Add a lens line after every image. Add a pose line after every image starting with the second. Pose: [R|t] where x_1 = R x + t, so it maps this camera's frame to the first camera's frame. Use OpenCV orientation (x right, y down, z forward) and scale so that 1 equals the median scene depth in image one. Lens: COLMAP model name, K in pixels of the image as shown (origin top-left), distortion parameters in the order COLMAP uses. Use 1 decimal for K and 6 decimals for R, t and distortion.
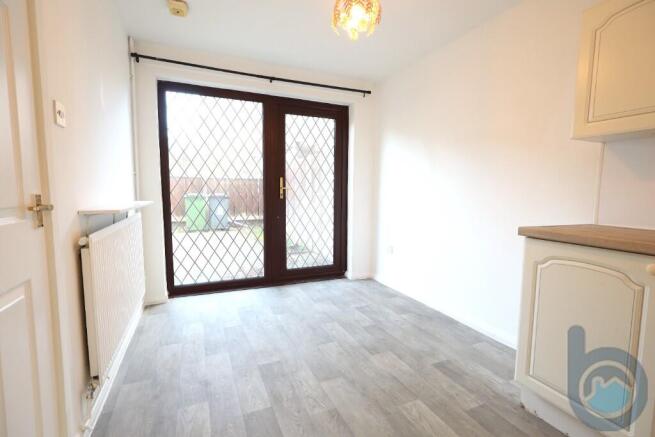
lens RADIAL K [[299.7, 0, 327.0], [0, 299.7, 217.4], [0, 0, 1]] dist [0.003478, -0.002220]
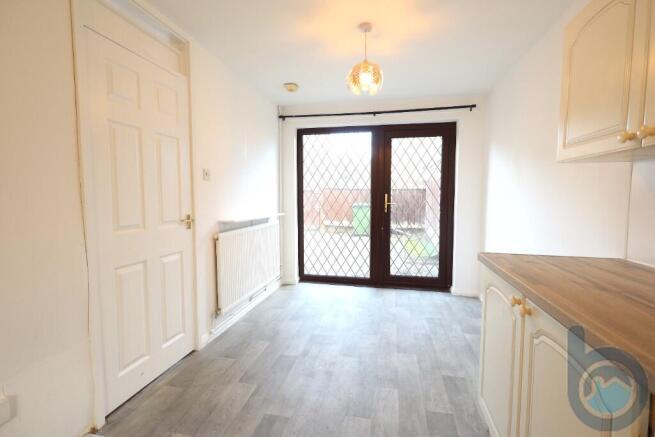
lens RADIAL K [[299.7, 0, 327.7], [0, 299.7, 218.7], [0, 0, 1]] dist [0.003478, -0.002220]
pose [[0.818916, 0.035580, -0.572809, 0.357554], [-0.046457, 0.998911, -0.004370, -0.024868], [0.572030, 0.030190, 0.819677, -0.074746]]
